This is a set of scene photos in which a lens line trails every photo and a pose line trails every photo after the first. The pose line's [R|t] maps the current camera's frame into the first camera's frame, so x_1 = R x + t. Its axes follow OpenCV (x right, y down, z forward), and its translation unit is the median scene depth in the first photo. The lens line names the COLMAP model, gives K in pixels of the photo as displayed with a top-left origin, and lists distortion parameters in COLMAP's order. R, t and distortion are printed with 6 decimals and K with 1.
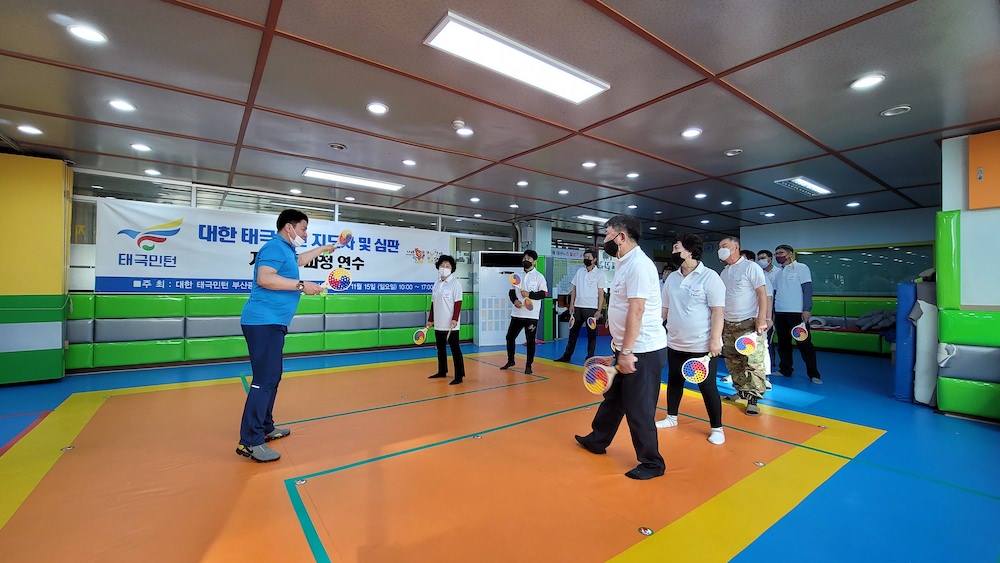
lens RADIAL K [[413.1, 0, 501.1], [0, 413.1, 283.4], [0, 0, 1]] dist [-0.010794, 0.004171]
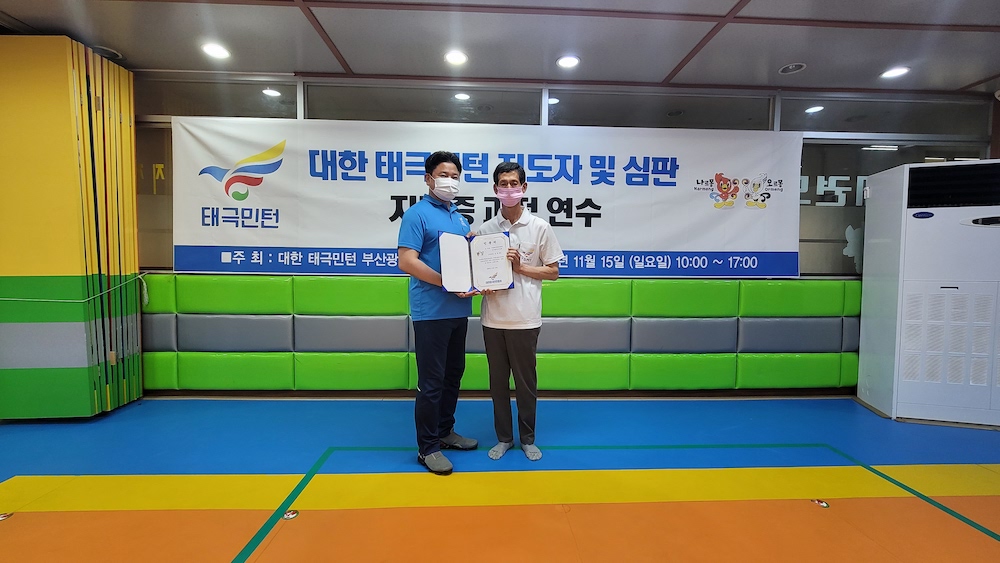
lens RADIAL K [[413.1, 0, 501.1], [0, 413.1, 283.4], [0, 0, 1]] dist [-0.010794, 0.004171]
pose [[0.837328, 0.026303, -0.546068, -0.199986], [0.005251, 0.998409, 0.056143, 0.006769], [0.546676, -0.049878, 0.835858, 0.641884]]
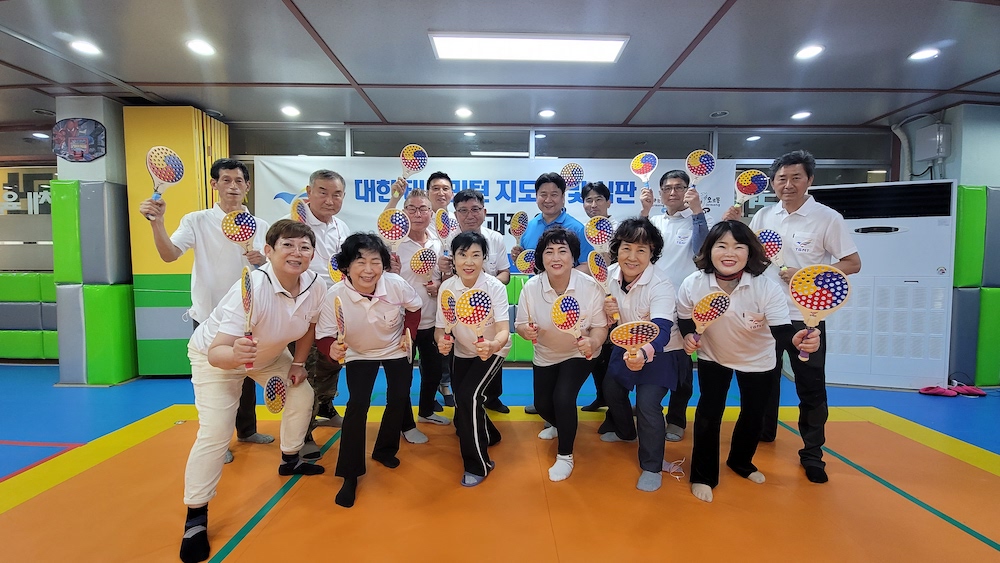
lens RADIAL K [[405.8, 0, 500.0], [0, 405.8, 281.5], [0, 0, 1]] dist [-0.002780, -0.000649]
pose [[0.815866, 0.021634, -0.577837, -0.089672], [0.010068, 0.998617, 0.051603, 0.005080], [0.578154, -0.047919, 0.814519, 0.525554]]
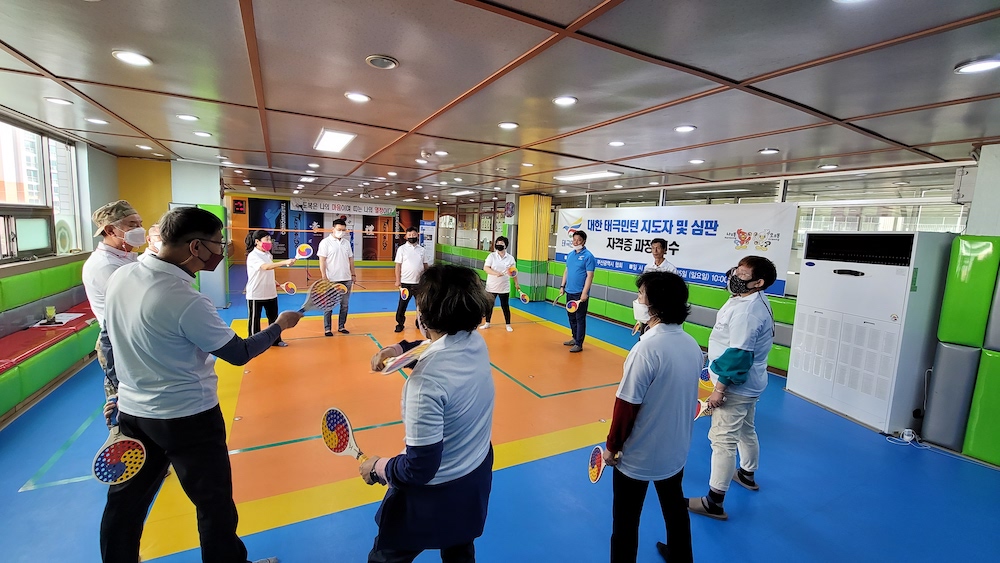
lens RADIAL K [[405.8, 0, 500.0], [0, 405.8, 281.5], [0, 0, 1]] dist [-0.002780, -0.000649]
pose [[-0.131323, 0.106085, -0.985647, 0.752945], [-0.042920, 0.992717, 0.112565, -0.070284], [0.990410, 0.057086, -0.125813, 0.849354]]
